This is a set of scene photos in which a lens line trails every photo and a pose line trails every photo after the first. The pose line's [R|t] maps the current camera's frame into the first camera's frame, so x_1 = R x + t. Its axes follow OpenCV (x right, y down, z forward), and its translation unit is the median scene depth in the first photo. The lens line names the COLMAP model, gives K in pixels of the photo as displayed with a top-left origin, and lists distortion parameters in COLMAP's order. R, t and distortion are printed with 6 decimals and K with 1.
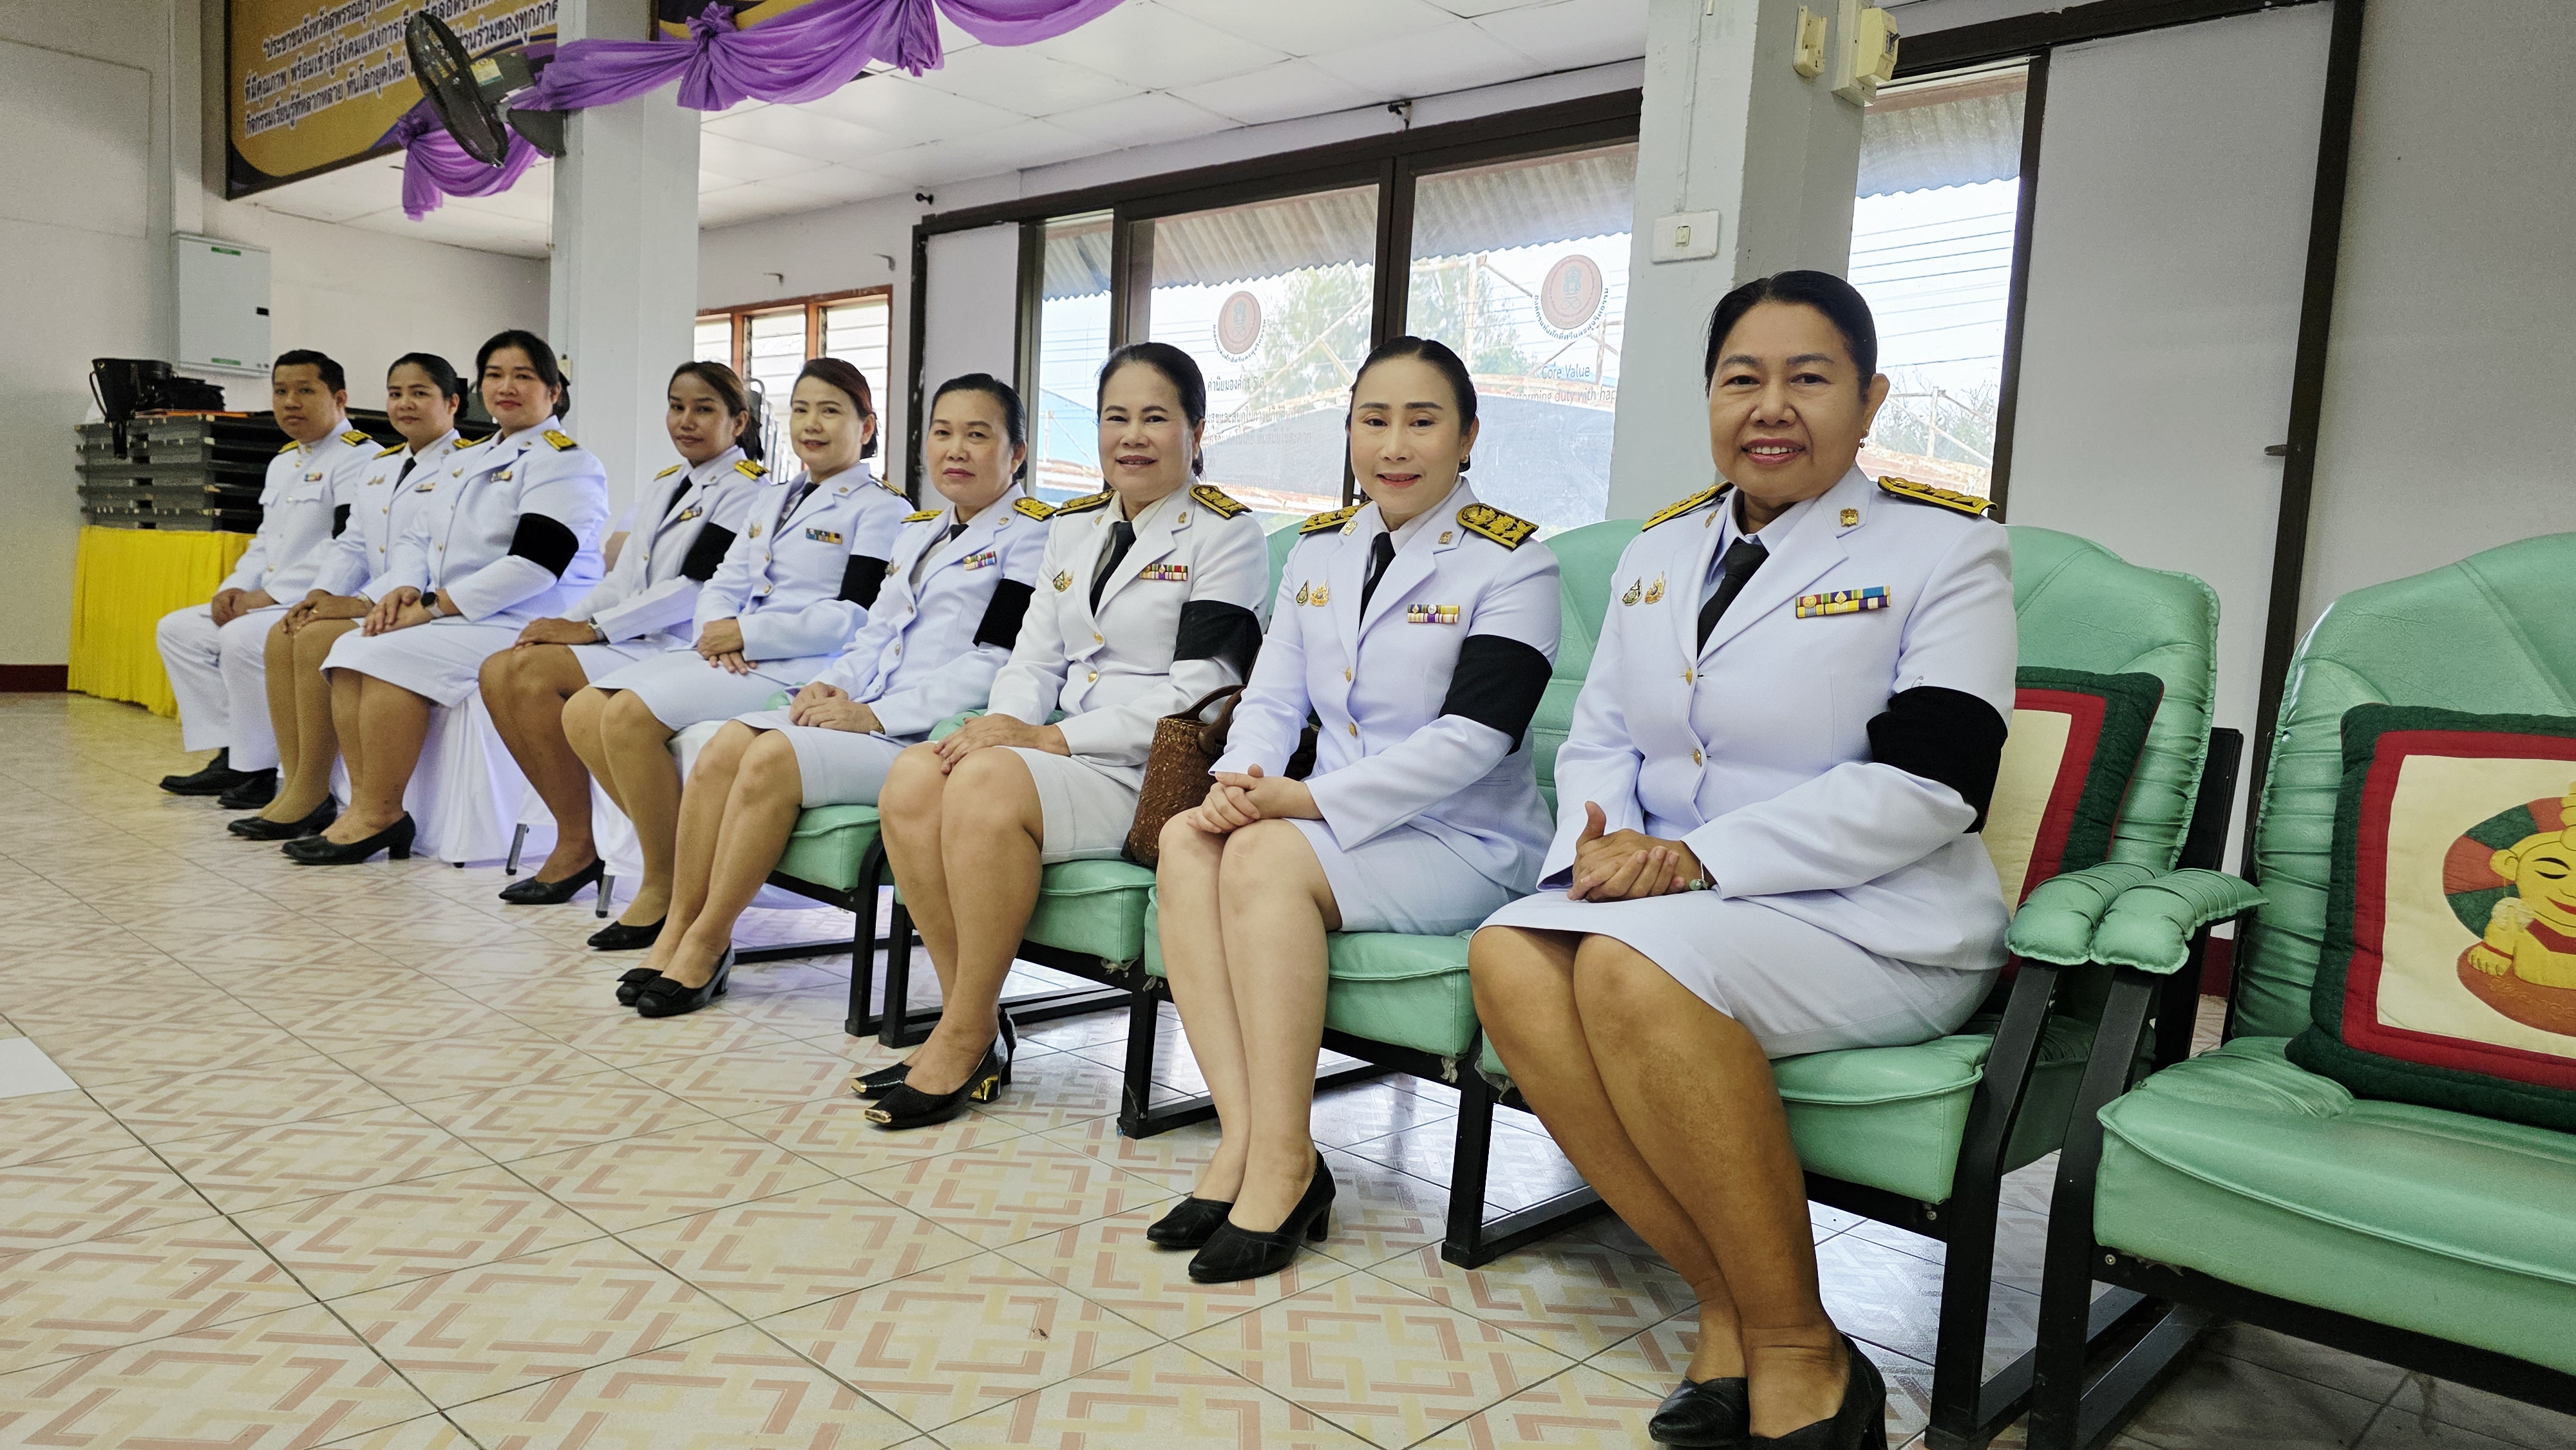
lens RADIAL K [[1739.6, 0, 1274.5], [0, 1739.6, 731.1], [0, 0, 1]] dist [0.037533, -0.009669]
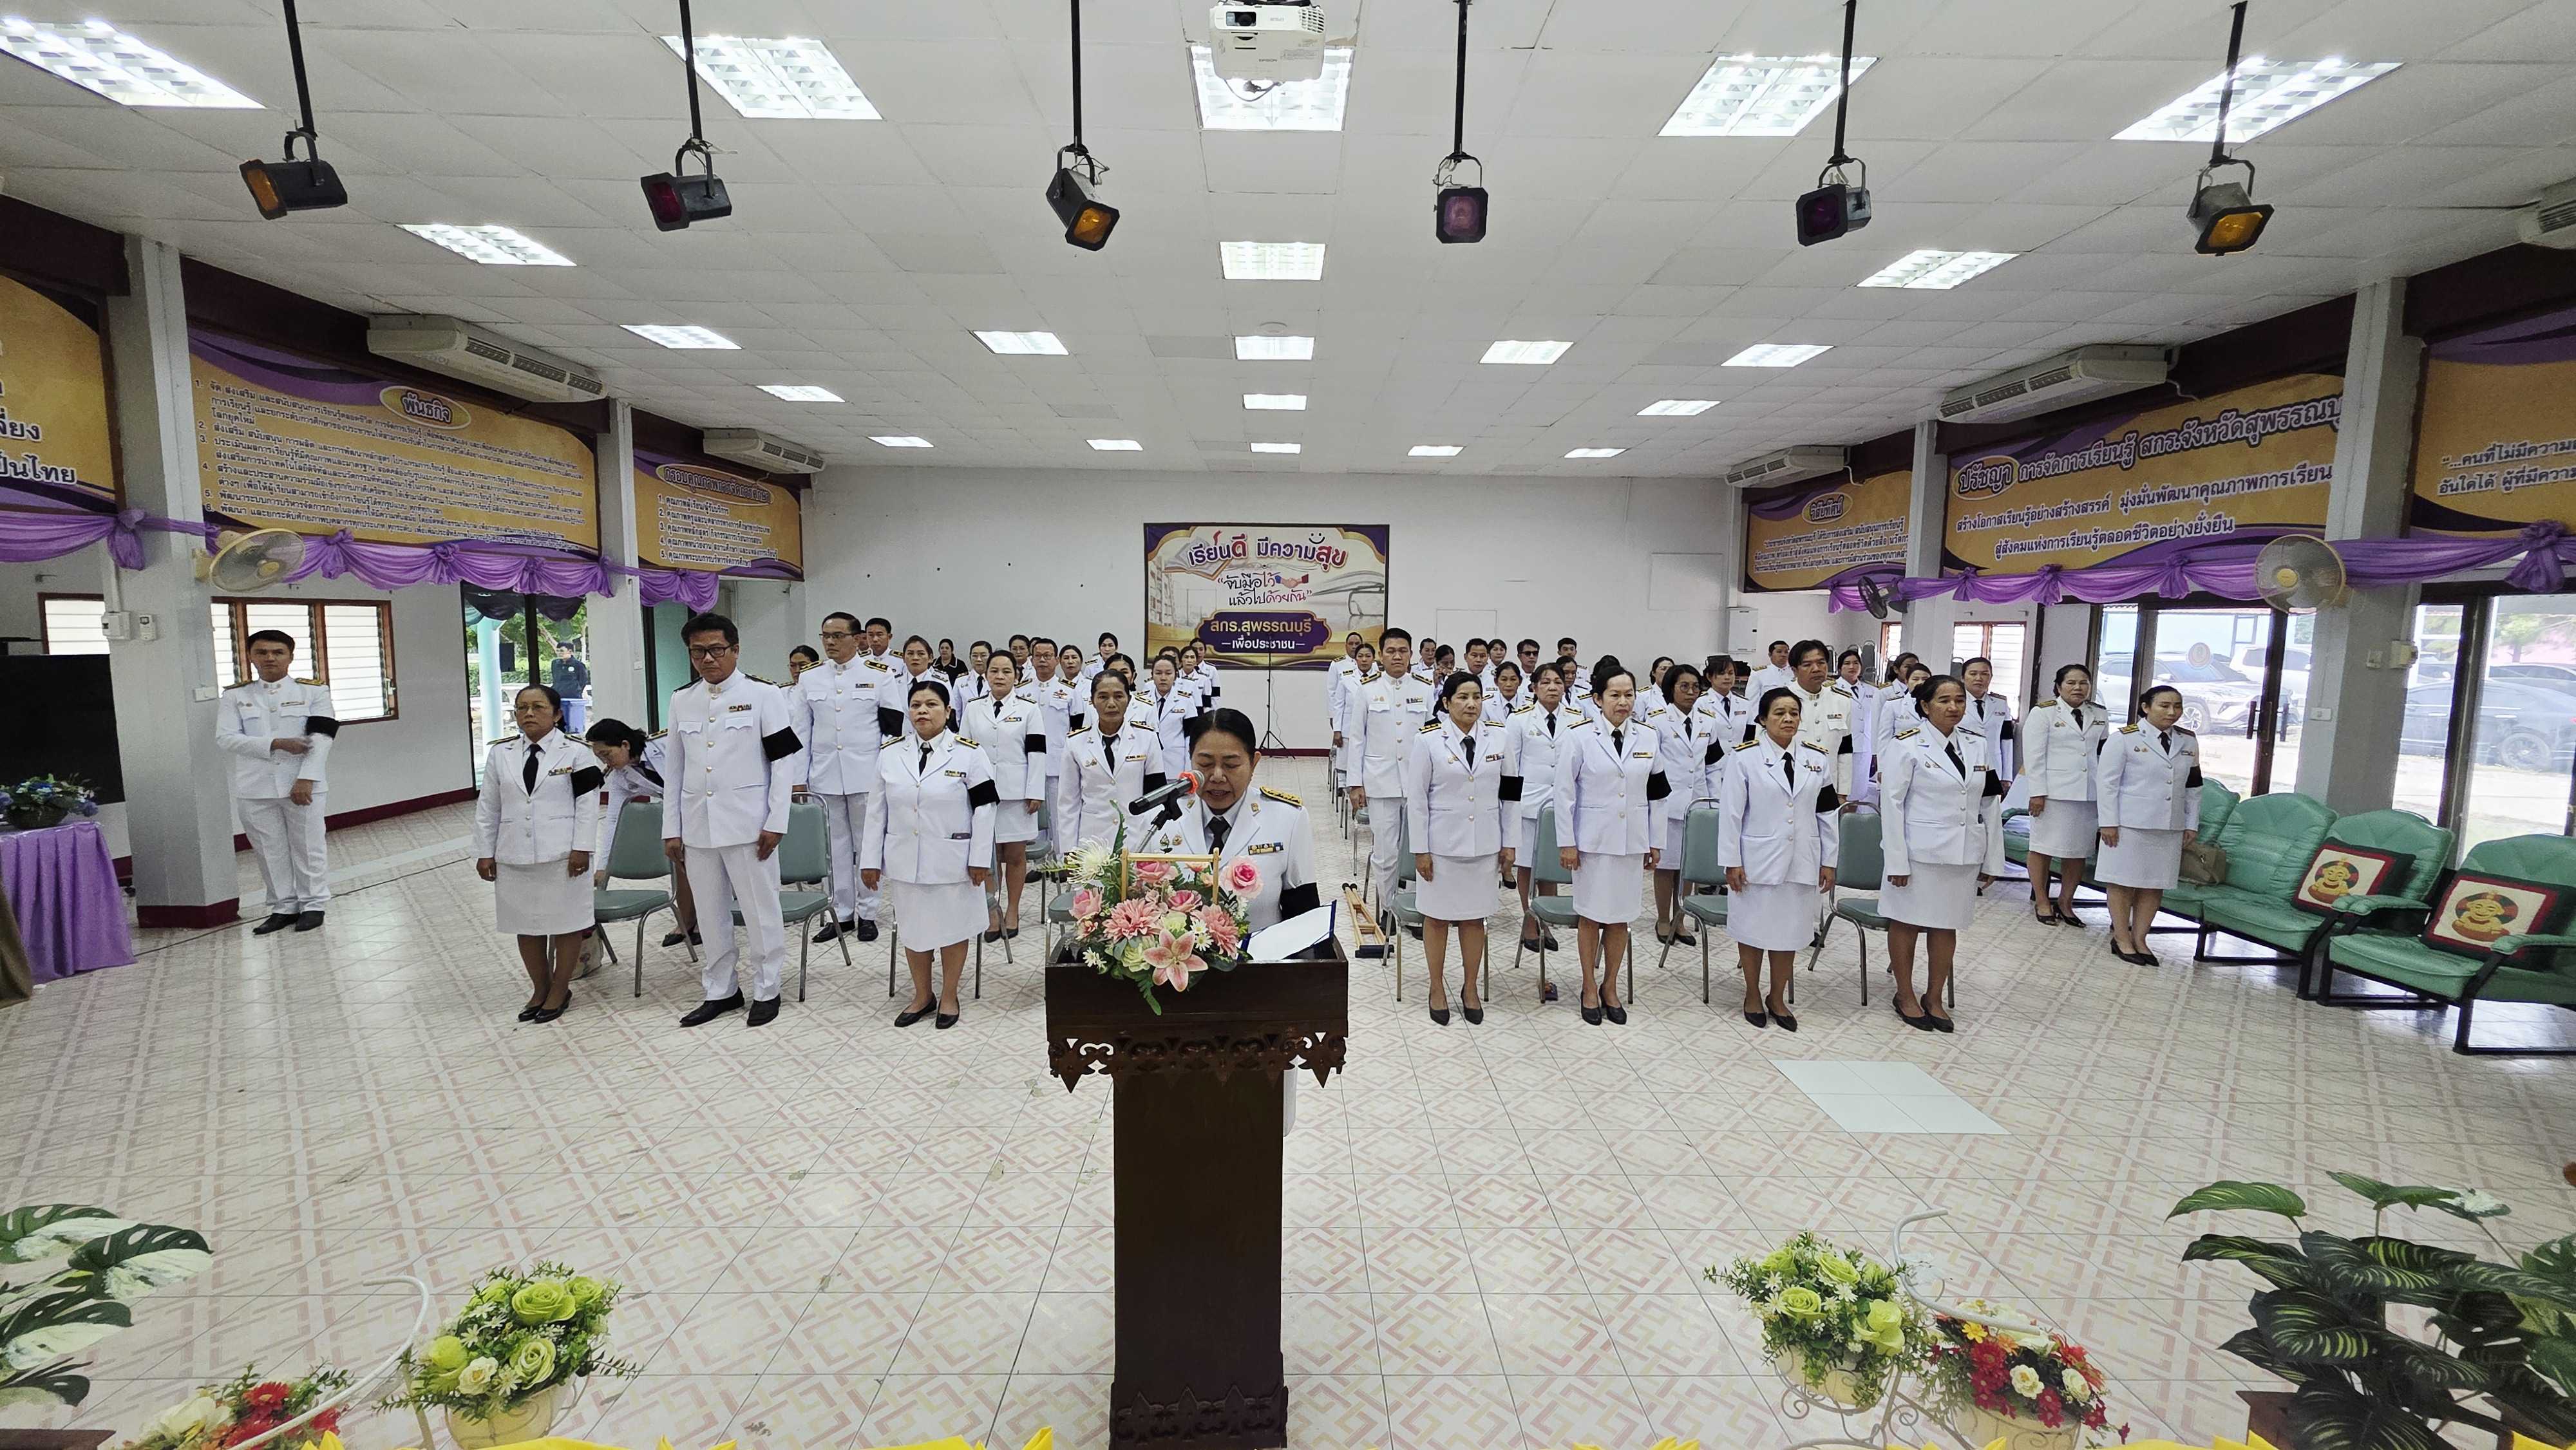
lens RADIAL K [[1000.0, 0, 1282.6], [0, 1000.0, 717.2], [0, 0, 1]] dist [0.000374, 0.000023]
pose [[0.679492, 0.024258, -0.733282, 0.269257], [-0.042733, 0.999065, -0.006548, -0.157660], [0.732438, 0.035785, 0.679893, -1.841430]]
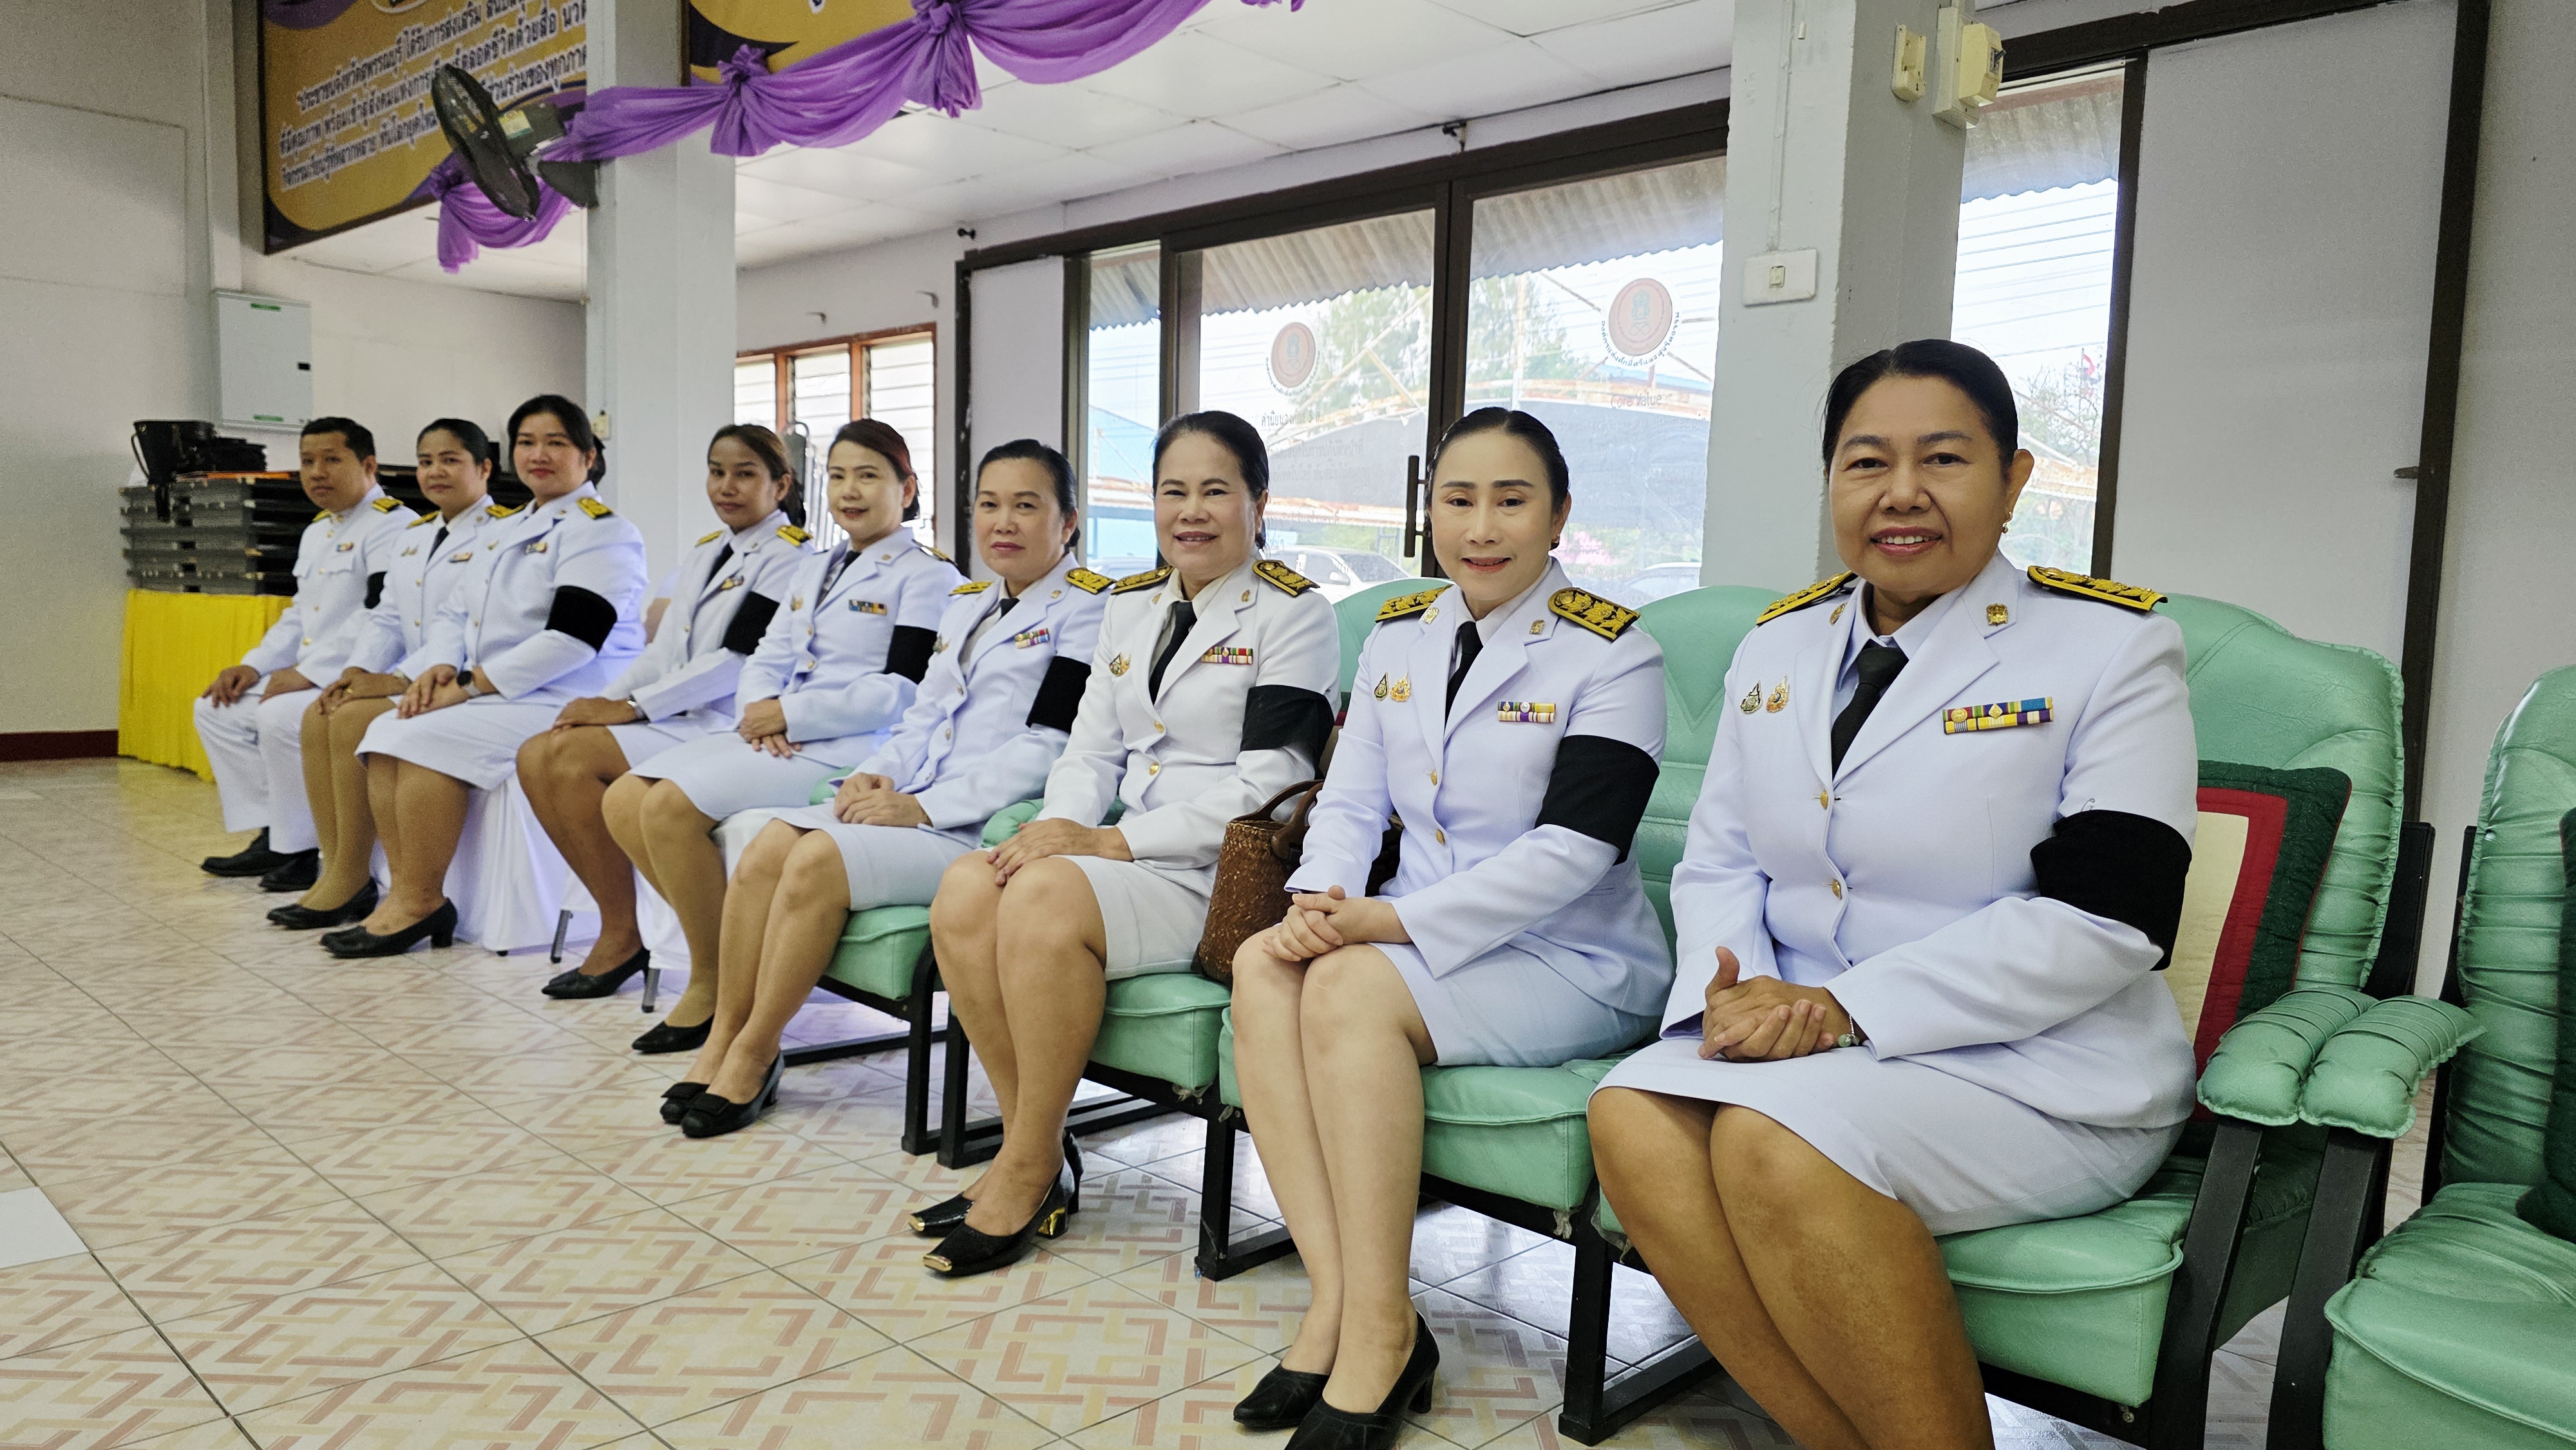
lens RADIAL K [[1739.6, 0, 1292.7], [0, 1739.6, 730.2], [0, 0, 1]] dist [0.037533, -0.009669]
pose [[0.999427, -0.026221, -0.021389, -0.010096], [0.026186, 0.999655, -0.001904, -0.048972], [0.021432, 0.001342, 0.999769, 0.067614]]
